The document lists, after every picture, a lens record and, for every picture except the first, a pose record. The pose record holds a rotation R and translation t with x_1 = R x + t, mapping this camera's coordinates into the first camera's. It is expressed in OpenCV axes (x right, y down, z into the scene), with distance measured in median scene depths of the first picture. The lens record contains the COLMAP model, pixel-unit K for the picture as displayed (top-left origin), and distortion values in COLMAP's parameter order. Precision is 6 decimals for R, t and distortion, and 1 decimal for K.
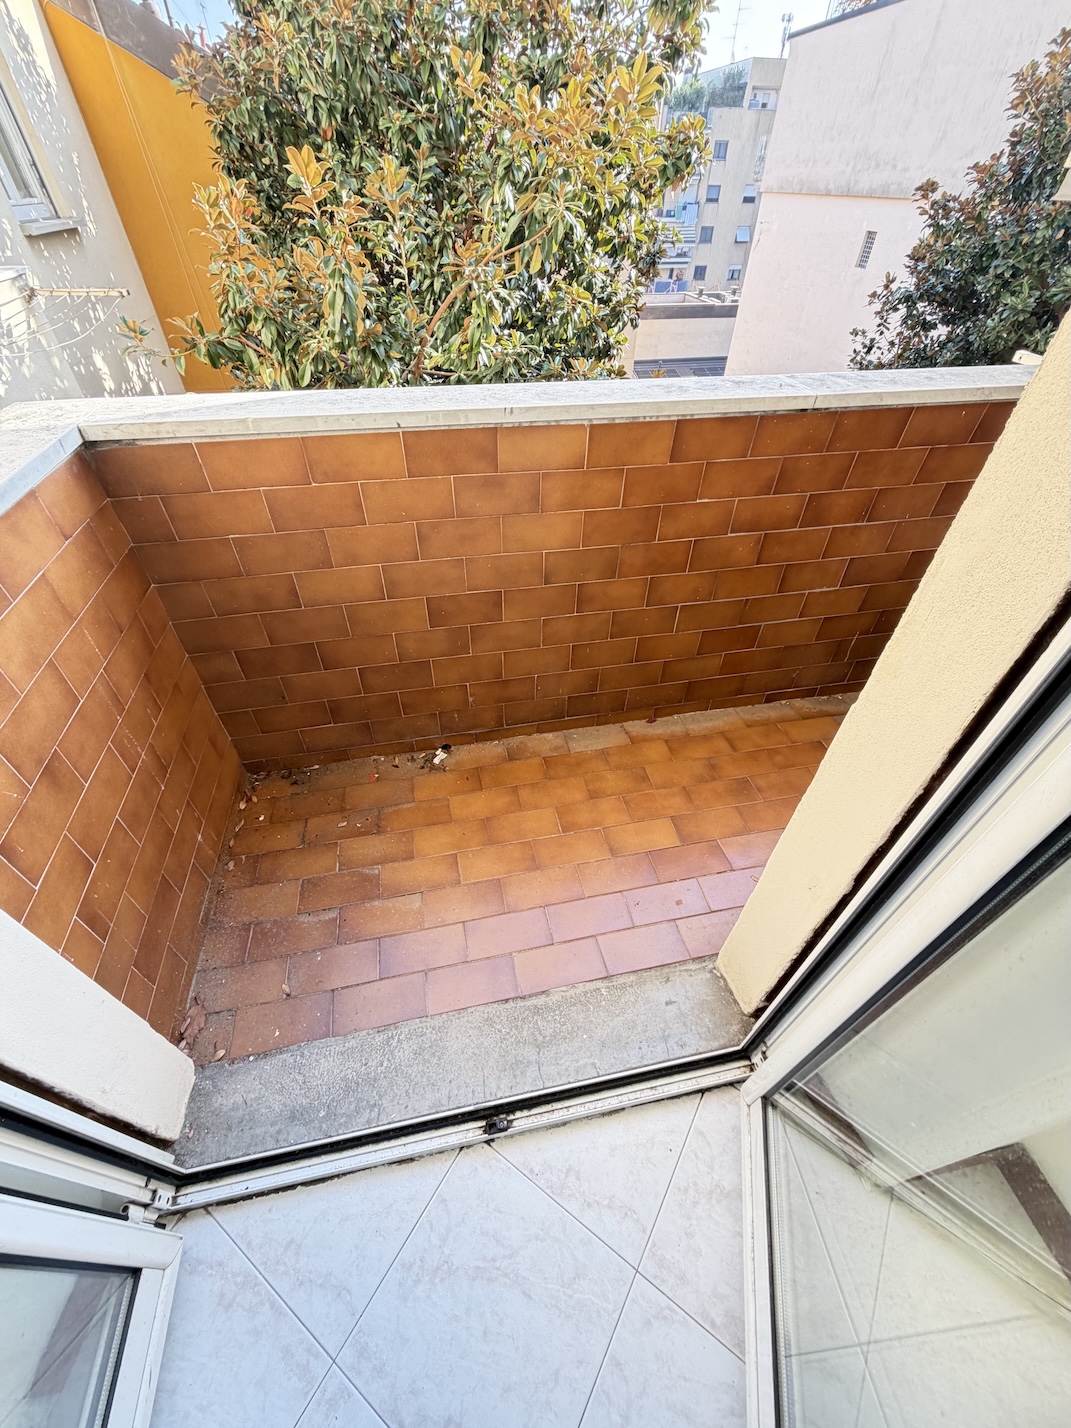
lens RADIAL K [[566.8, 0, 536.4], [0, 566.8, 710.8], [0, 0, 1]] dist [0.000038, 0.000404]
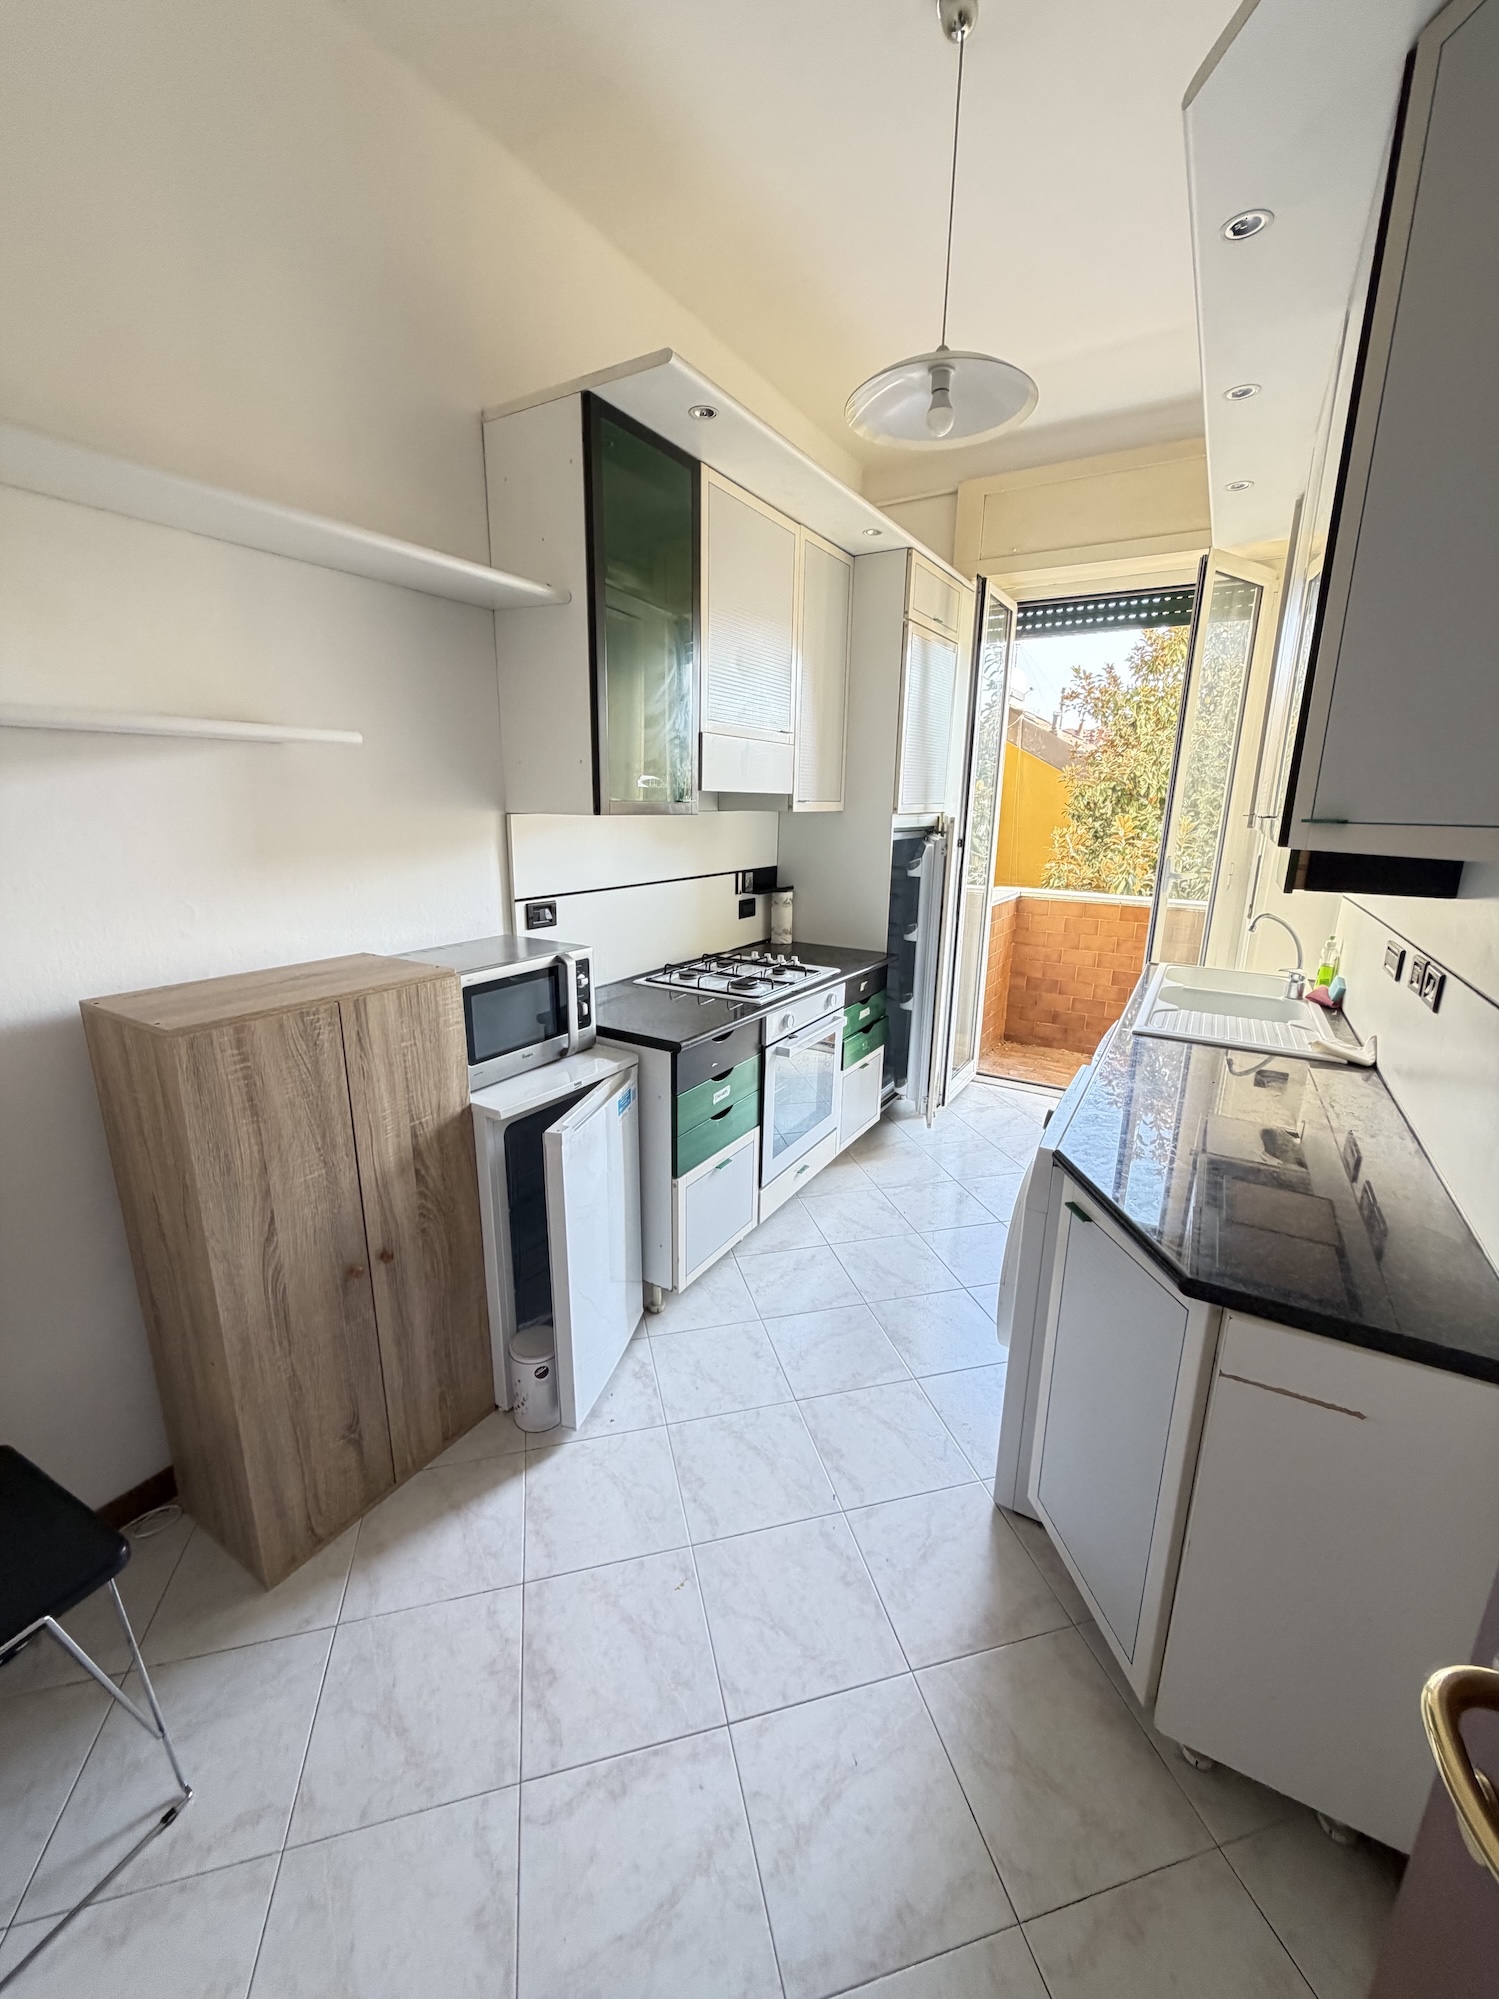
lens RADIAL K [[793.5, 0, 750.7], [0, 793.5, 995.1], [0, 0, 1]] dist [0.000038, 0.000404]
pose [[0.741044, 0.164241, -0.651059, 0.814453], [-0.465859, 0.824049, -0.322365, 1.568544], [0.483559, 0.542189, 0.687170, -1.853322]]
